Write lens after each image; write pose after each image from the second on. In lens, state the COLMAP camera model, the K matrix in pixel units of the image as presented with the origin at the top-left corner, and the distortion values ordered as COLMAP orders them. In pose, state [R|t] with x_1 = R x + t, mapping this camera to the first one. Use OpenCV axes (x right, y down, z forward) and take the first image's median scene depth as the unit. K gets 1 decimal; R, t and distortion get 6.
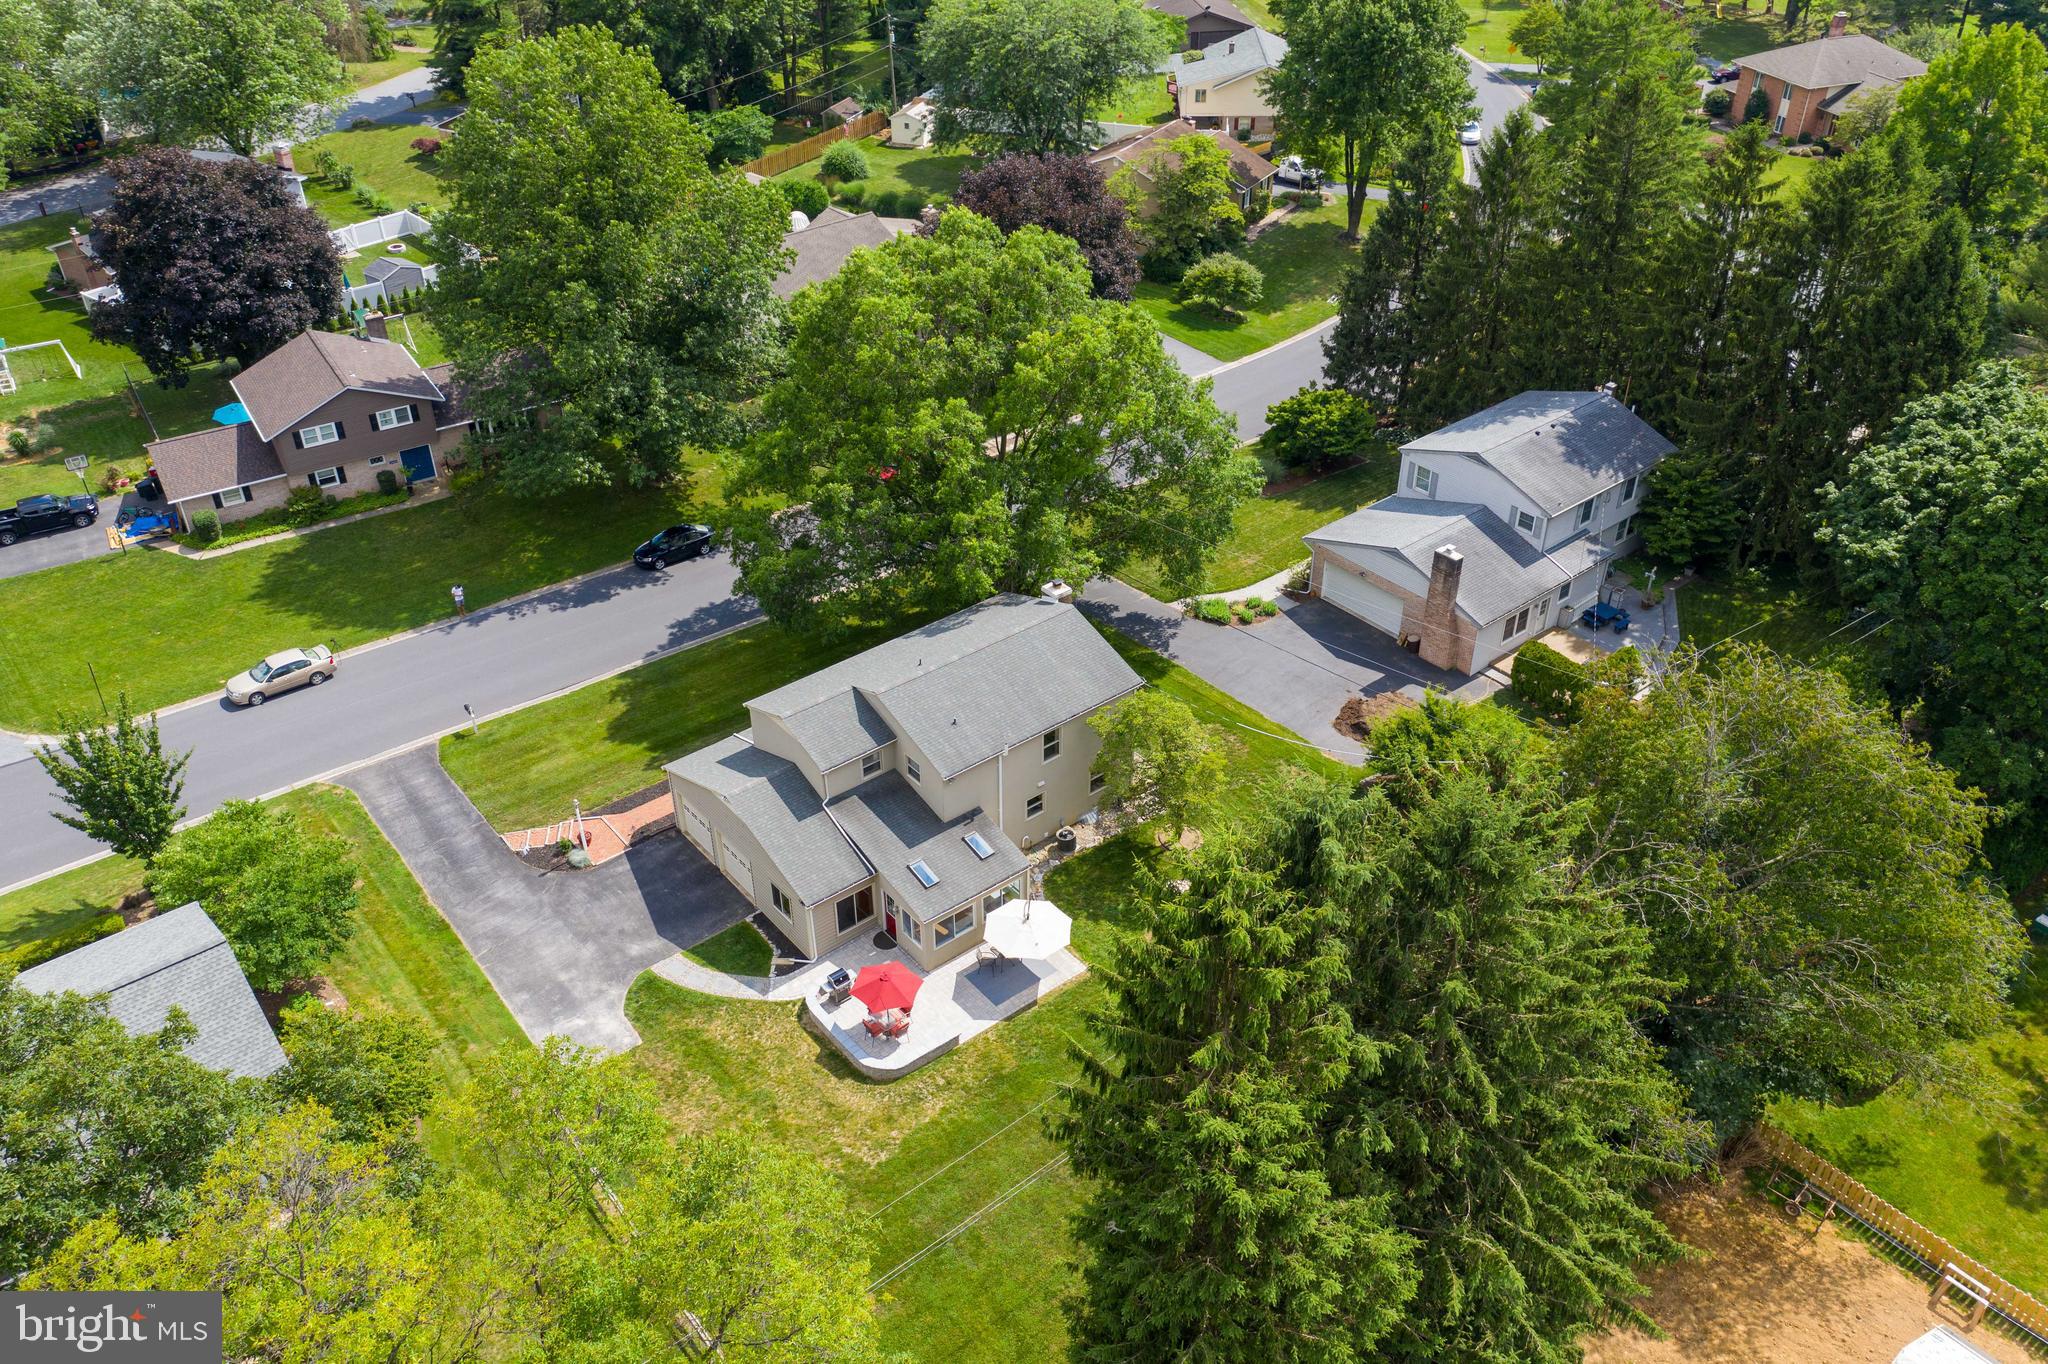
lens RADIAL K [[1630.6, 0, 1024.0], [0, 1630.6, 682.0], [0, 0, 1]] dist [0.004037, 0.002995]
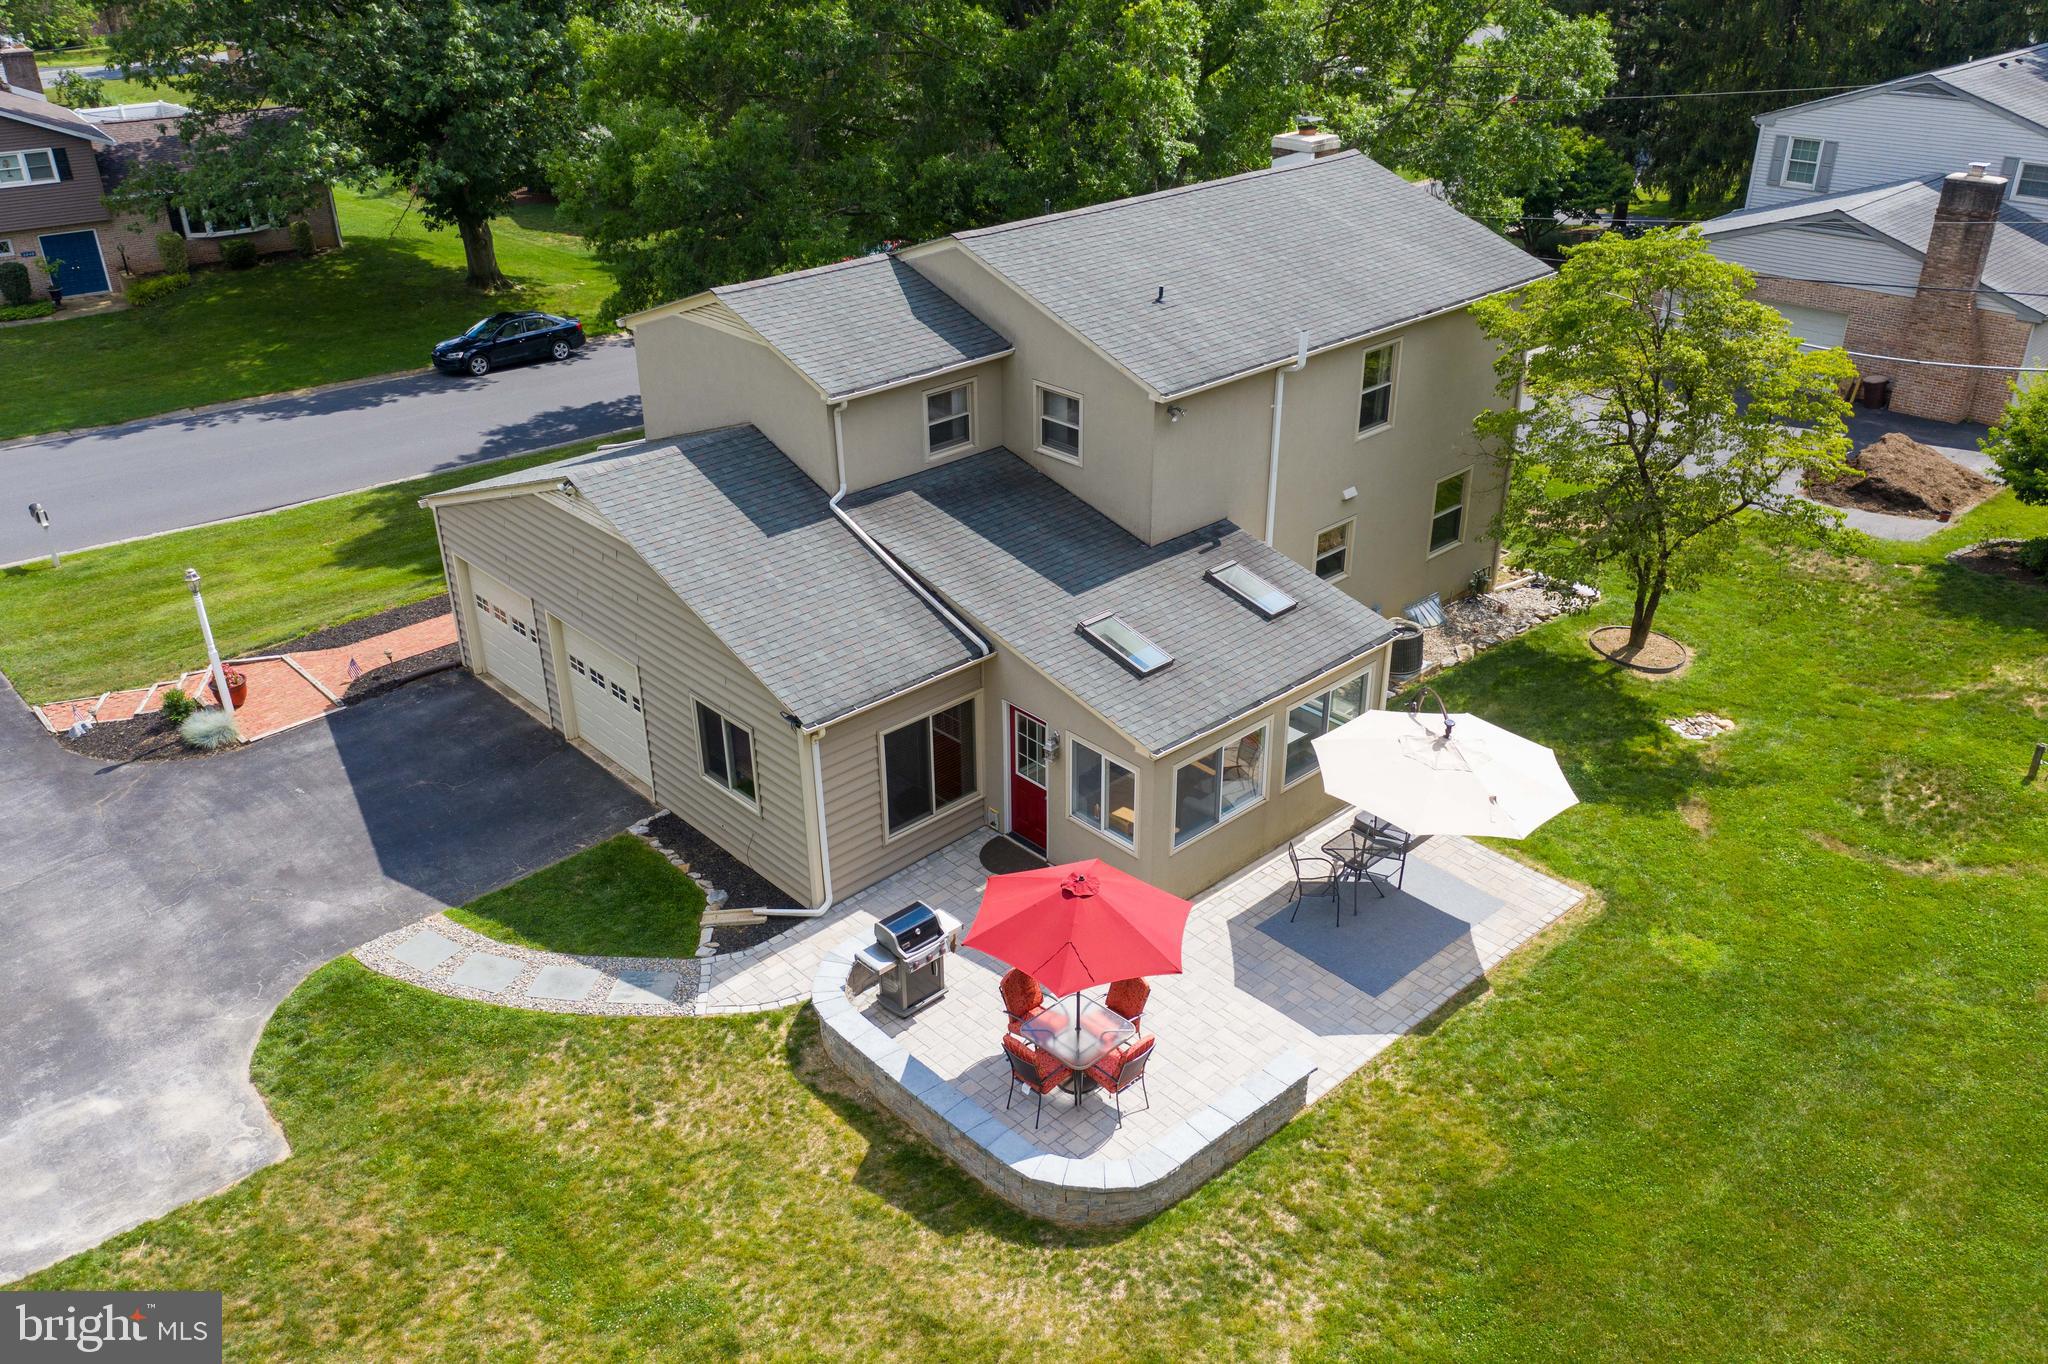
lens RADIAL K [[1642.2, 0, 1018.3], [0, 1642.2, 677.7], [0, 0, 1]] dist [0.003459, 0.005347]
pose [[0.997766, -0.036984, 0.055638, -0.102192], [0.043661, 0.991317, -0.124035, 0.163441], [-0.050567, 0.126187, 0.990717, 0.624515]]
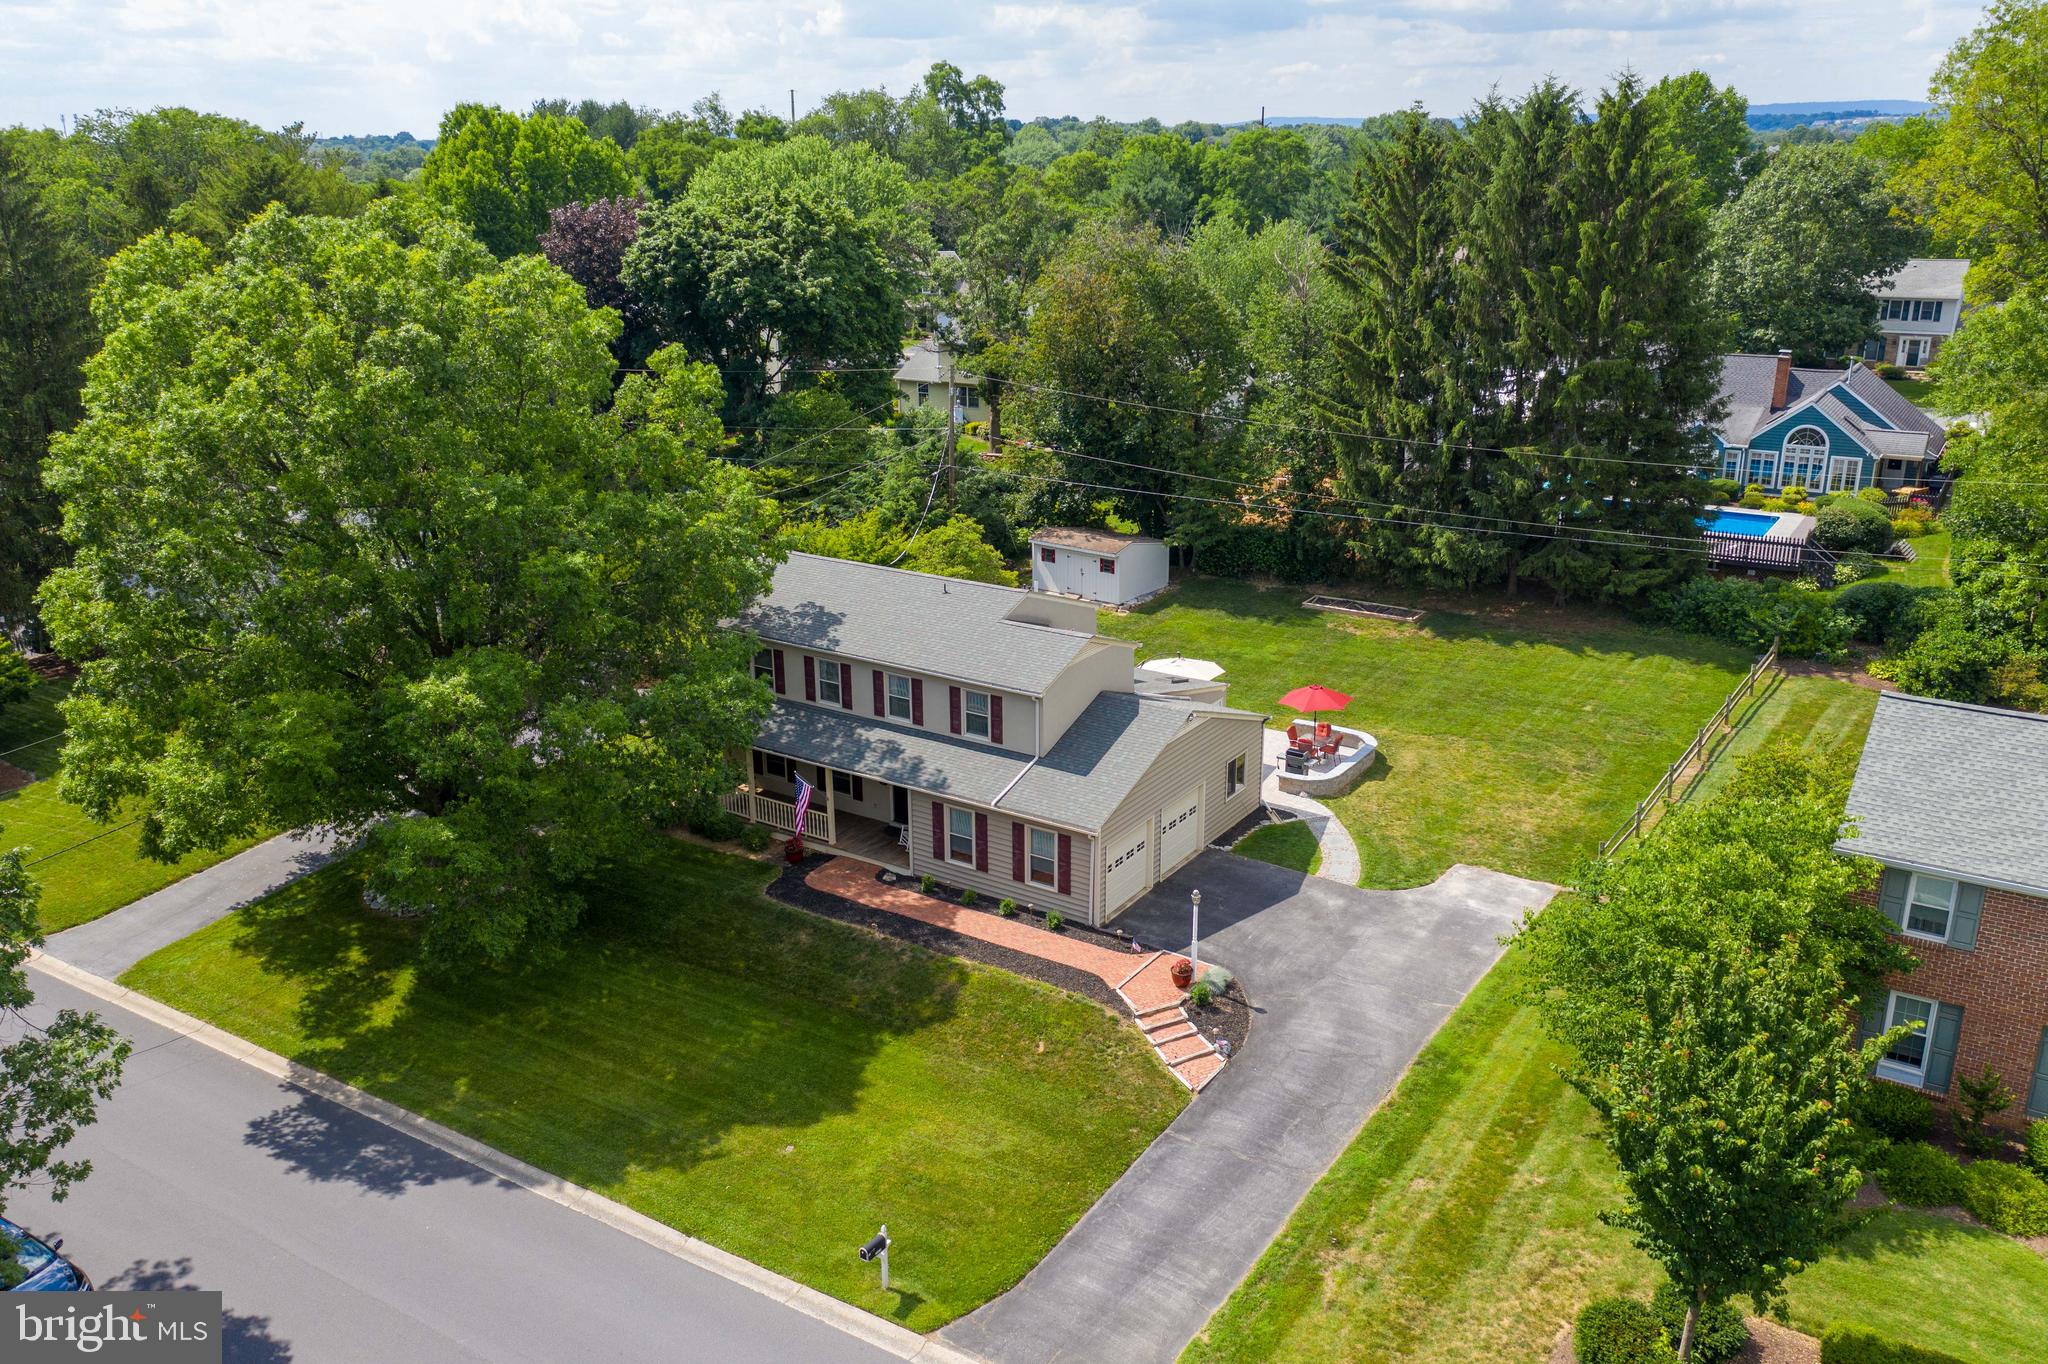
lens RADIAL K [[1630.6, 0, 1024.0], [0, 1630.6, 682.0], [0, 0, 1]] dist [0.004037, 0.002995]
pose [[-0.298974, -0.299629, 0.906000, -0.843281], [0.546012, 0.724935, 0.419928, -0.303560], [-0.782614, 0.620235, -0.053136, 1.082168]]
